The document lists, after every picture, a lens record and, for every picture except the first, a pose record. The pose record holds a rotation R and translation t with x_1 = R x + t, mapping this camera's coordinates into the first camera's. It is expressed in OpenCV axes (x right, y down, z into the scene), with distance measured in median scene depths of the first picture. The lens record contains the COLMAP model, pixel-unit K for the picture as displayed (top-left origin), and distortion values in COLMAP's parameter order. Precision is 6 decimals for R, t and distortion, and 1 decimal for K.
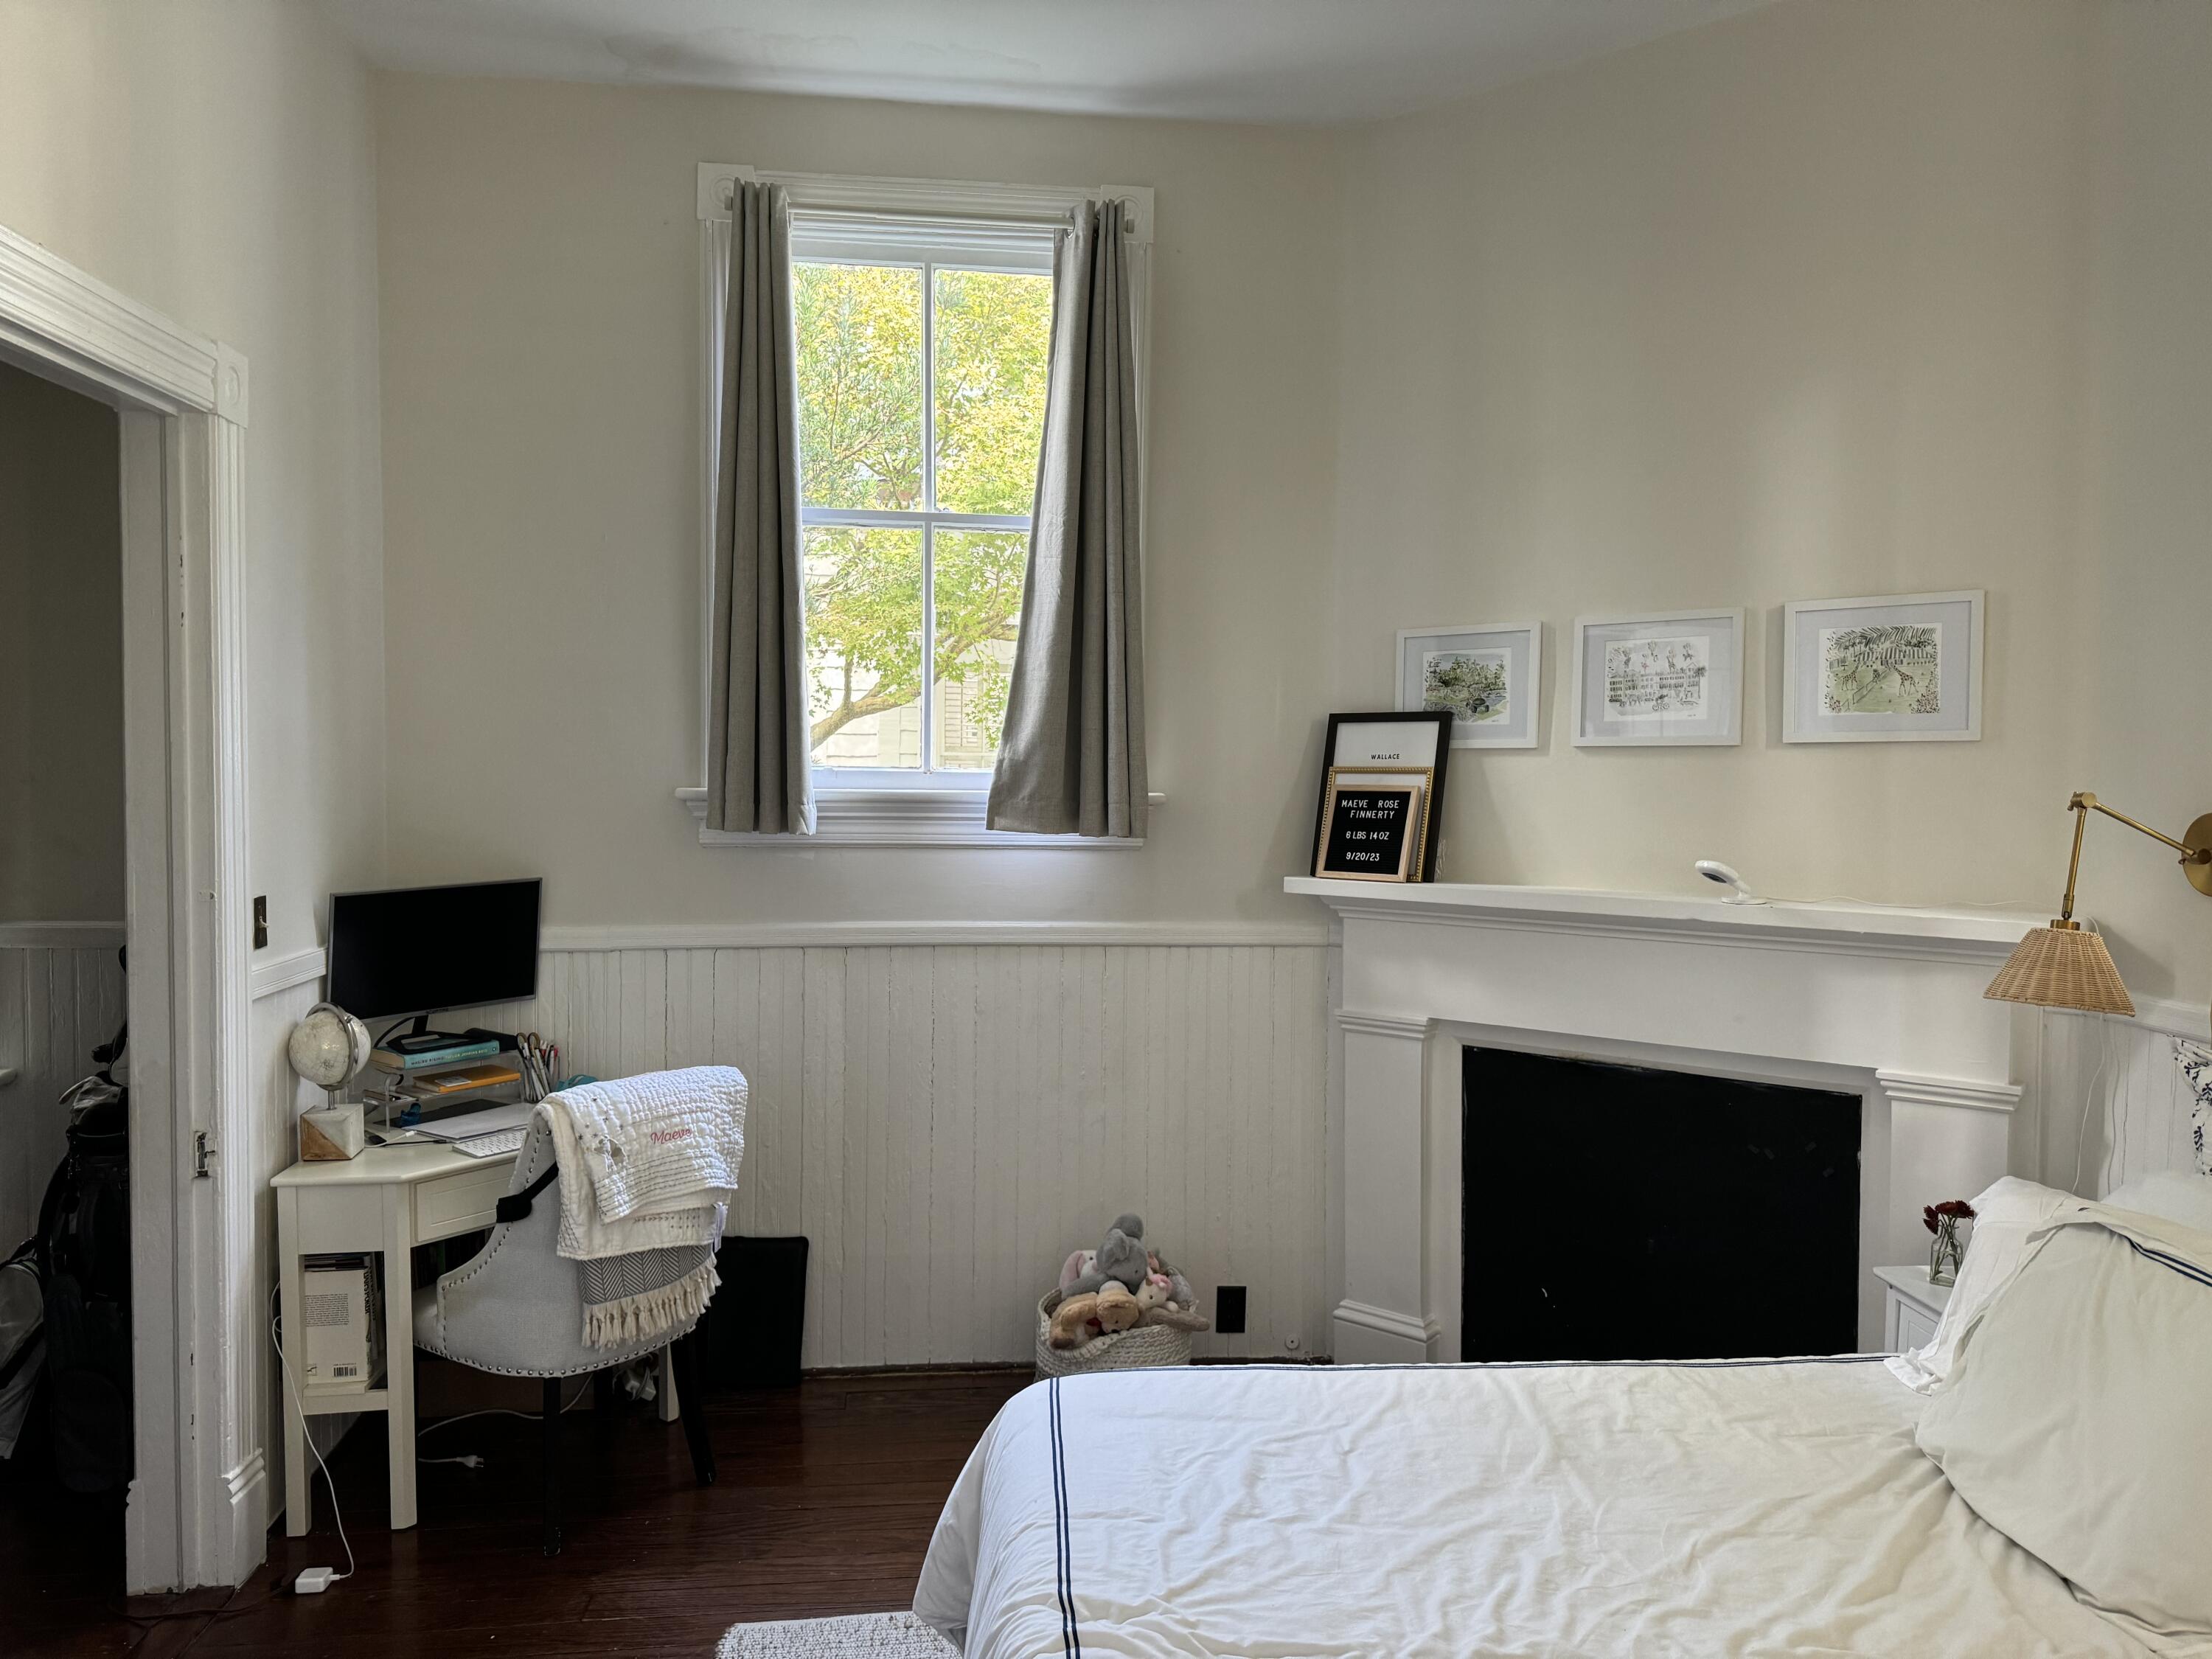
lens RADIAL K [[1542.1, 0, 1106.0], [0, 1542.1, 829.5], [0, 0, 1]] dist [0.109253, -0.176602]
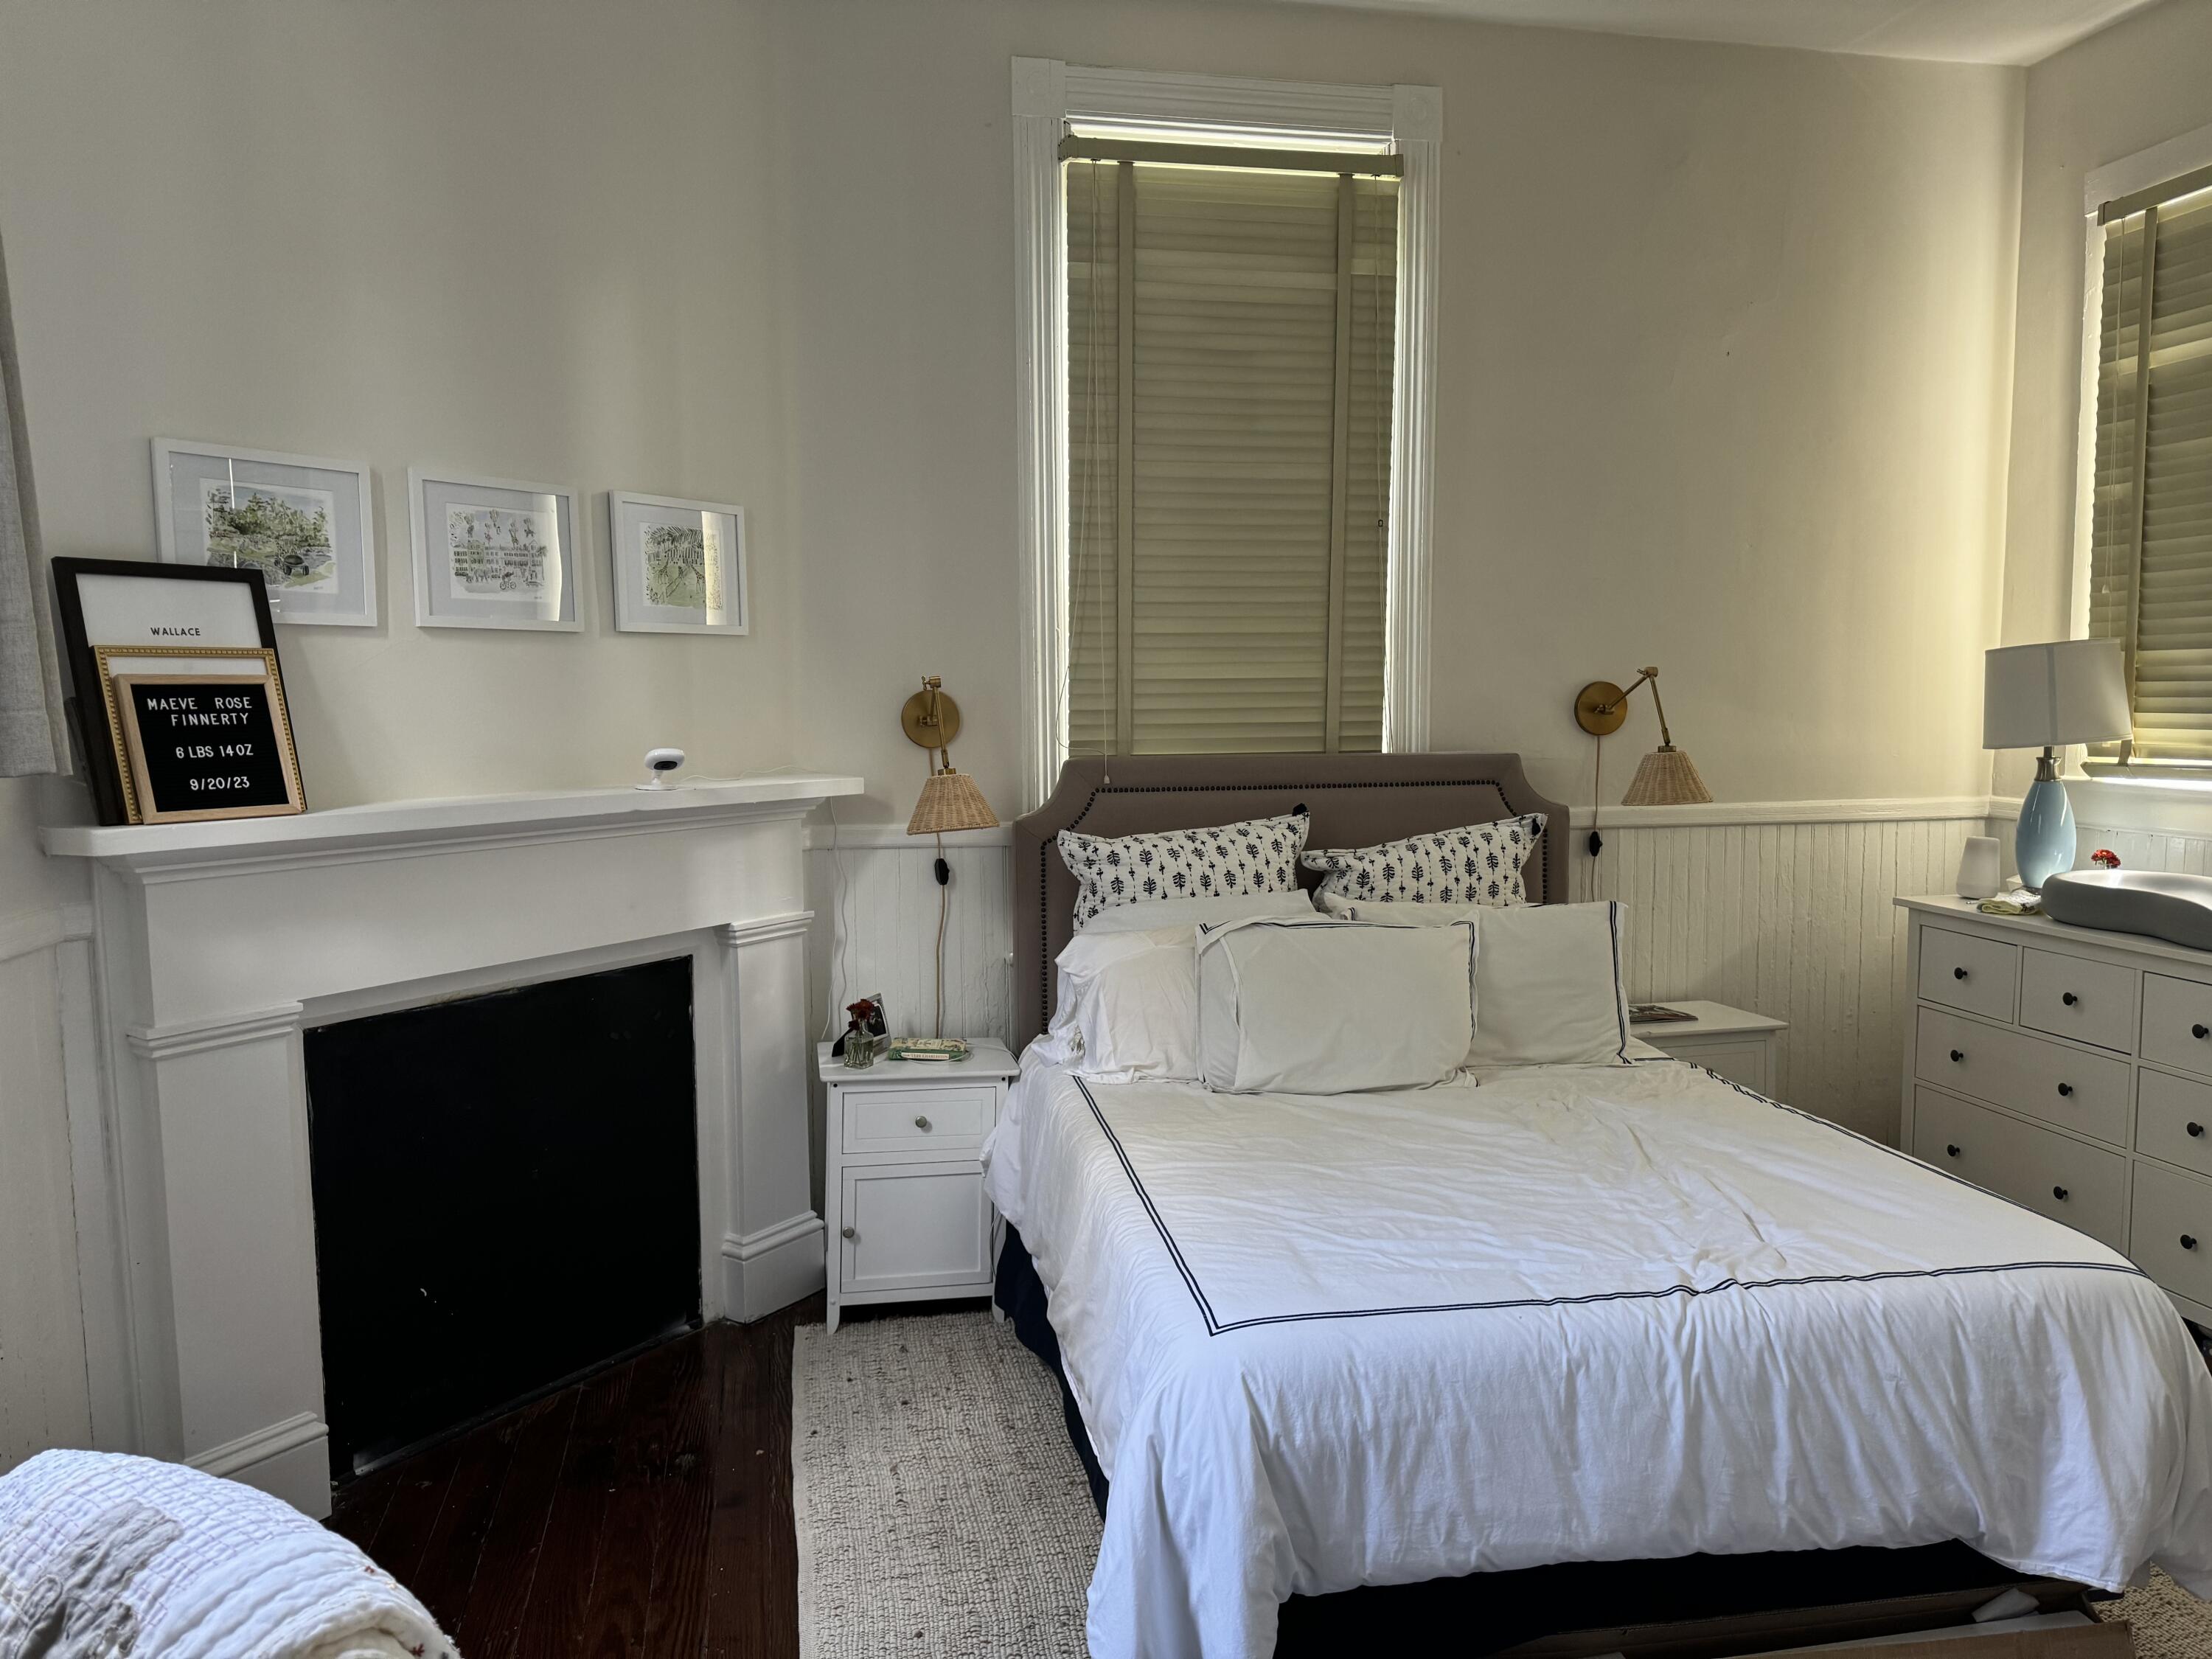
lens RADIAL K [[1617.9, 0, 1071.5], [0, 1617.9, 825.9], [0, 0, 1]] dist [0.005235, -0.015065]
pose [[-0.114098, -0.090407, 0.989347, -0.569169], [0.040562, 0.994597, 0.095564, -0.015938], [-0.992641, 0.051033, -0.109814, 0.730186]]
